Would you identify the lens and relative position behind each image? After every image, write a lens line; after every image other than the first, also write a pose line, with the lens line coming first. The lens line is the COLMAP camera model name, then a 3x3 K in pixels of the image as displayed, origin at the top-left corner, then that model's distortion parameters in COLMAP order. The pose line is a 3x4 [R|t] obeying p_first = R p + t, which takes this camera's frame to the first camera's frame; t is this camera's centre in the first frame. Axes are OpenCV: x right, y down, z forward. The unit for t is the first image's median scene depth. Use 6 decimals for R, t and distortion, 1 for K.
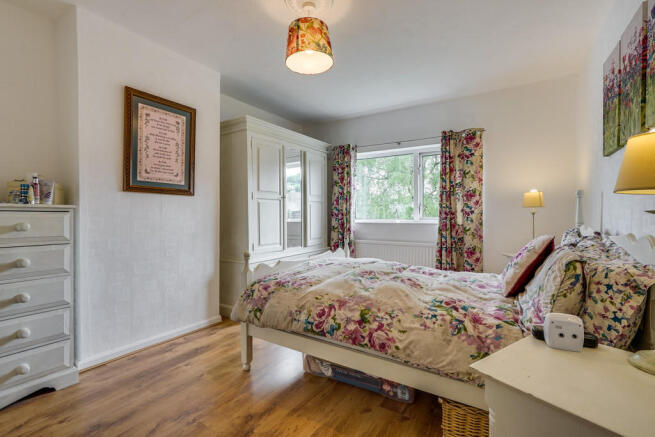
lens RADIAL K [[294.4, 0, 328.6], [0, 294.4, 217.0], [0, 0, 1]] dist [-0.002334, 0.000192]
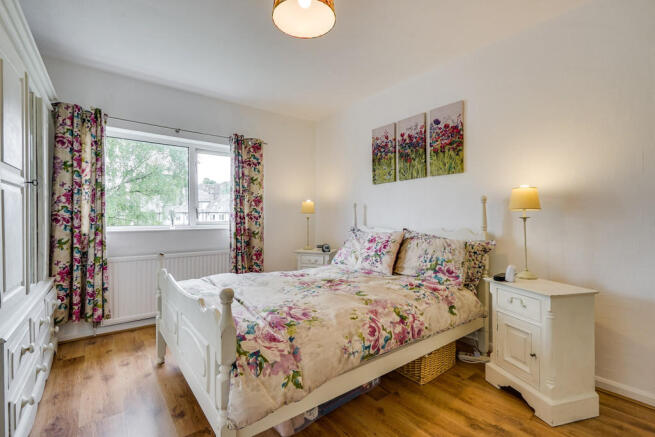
lens RADIAL K [[294.4, 0, 326.9], [0, 294.4, 216.4], [0, 0, 1]] dist [-0.002334, 0.000192]
pose [[0.345466, 0.007492, 0.938401, -0.517358], [0.009556, 0.999888, -0.011500, -0.003781], [-0.938383, 0.012941, 0.345356, 0.468862]]
